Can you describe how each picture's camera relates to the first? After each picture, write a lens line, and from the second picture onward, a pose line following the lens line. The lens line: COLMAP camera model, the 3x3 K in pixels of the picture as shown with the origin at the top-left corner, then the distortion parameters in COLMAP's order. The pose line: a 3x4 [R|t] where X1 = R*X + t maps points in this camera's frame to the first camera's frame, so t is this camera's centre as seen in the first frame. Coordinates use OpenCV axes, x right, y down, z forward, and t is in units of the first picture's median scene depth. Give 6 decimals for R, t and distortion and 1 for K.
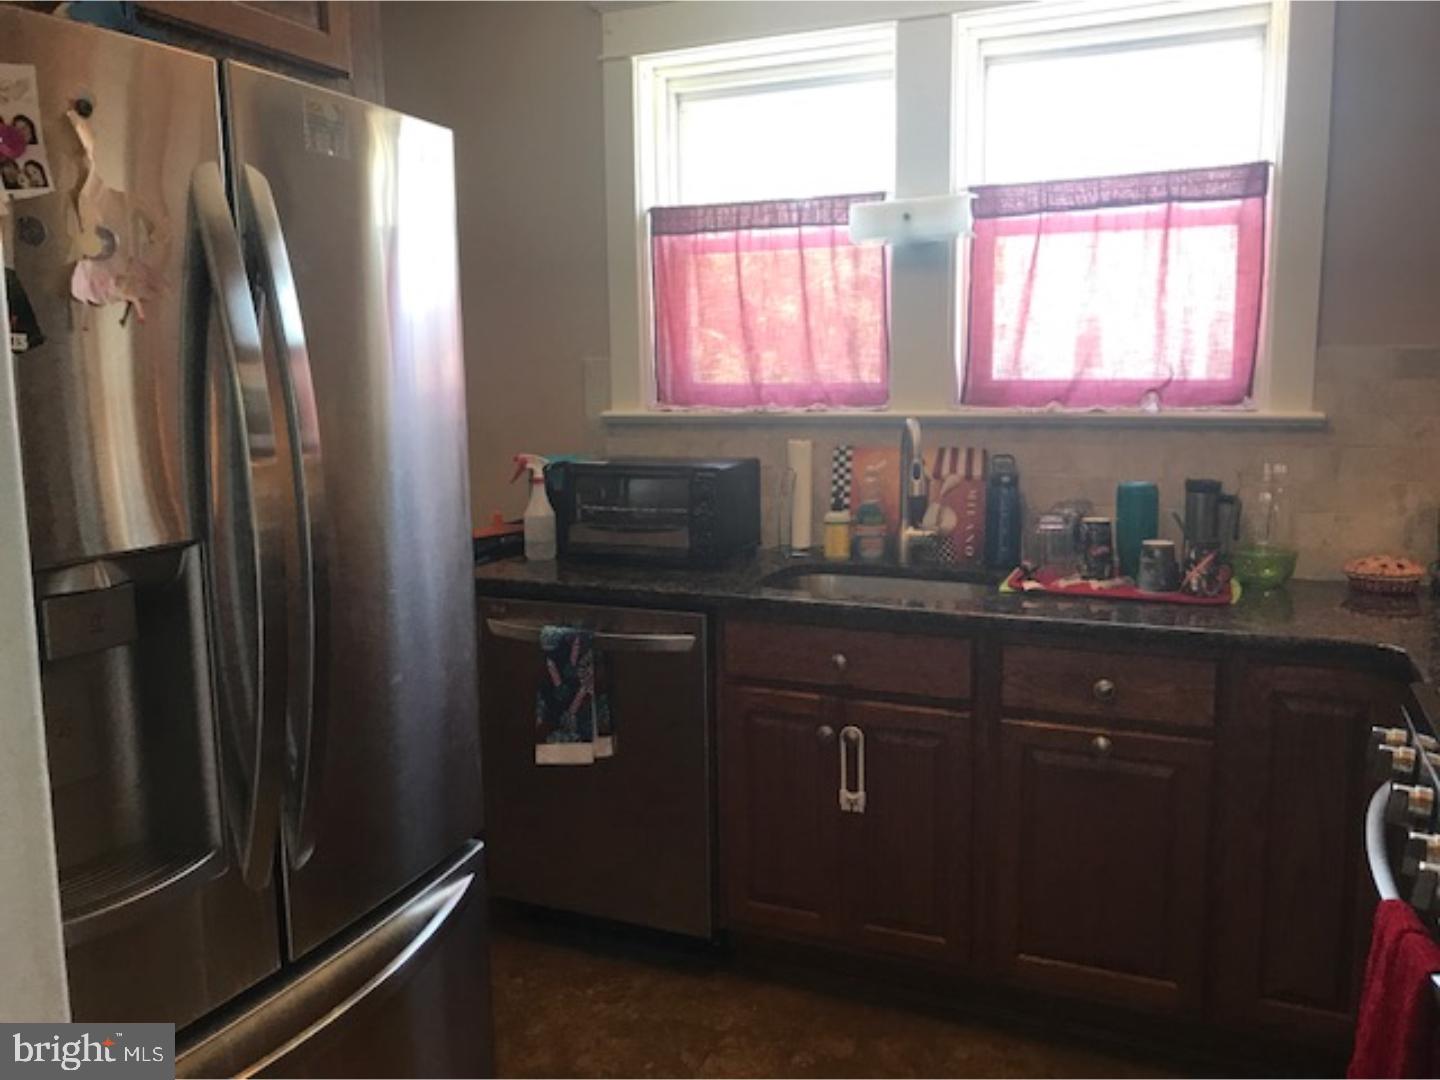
lens RADIAL K [[1198.7, 0, 720.0], [0, 1198.7, 540.0], [0, 0, 1]] dist [0.091457, -0.142193]
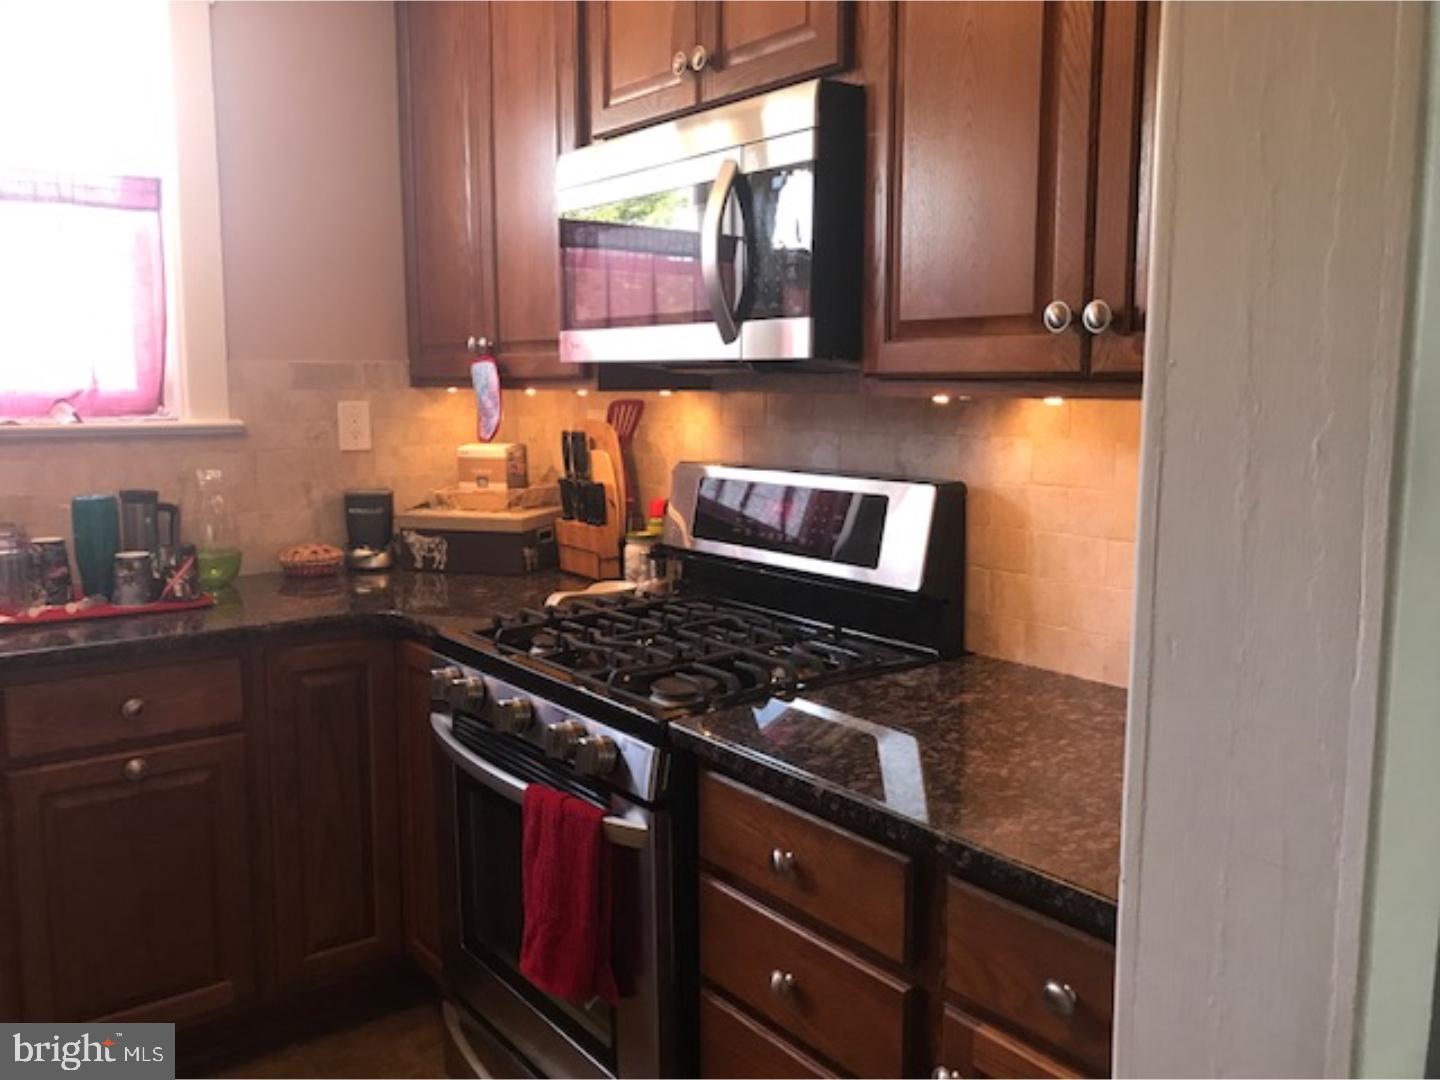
lens RADIAL K [[1198.7, 0, 720.0], [0, 1198.7, 540.0], [0, 0, 1]] dist [0.091457, -0.142193]
pose [[0.485306, -0.103721, 0.868170, -0.248794], [0.123740, 0.991092, 0.049236, 0.001064], [-0.865544, 0.083533, 0.493818, 0.104767]]
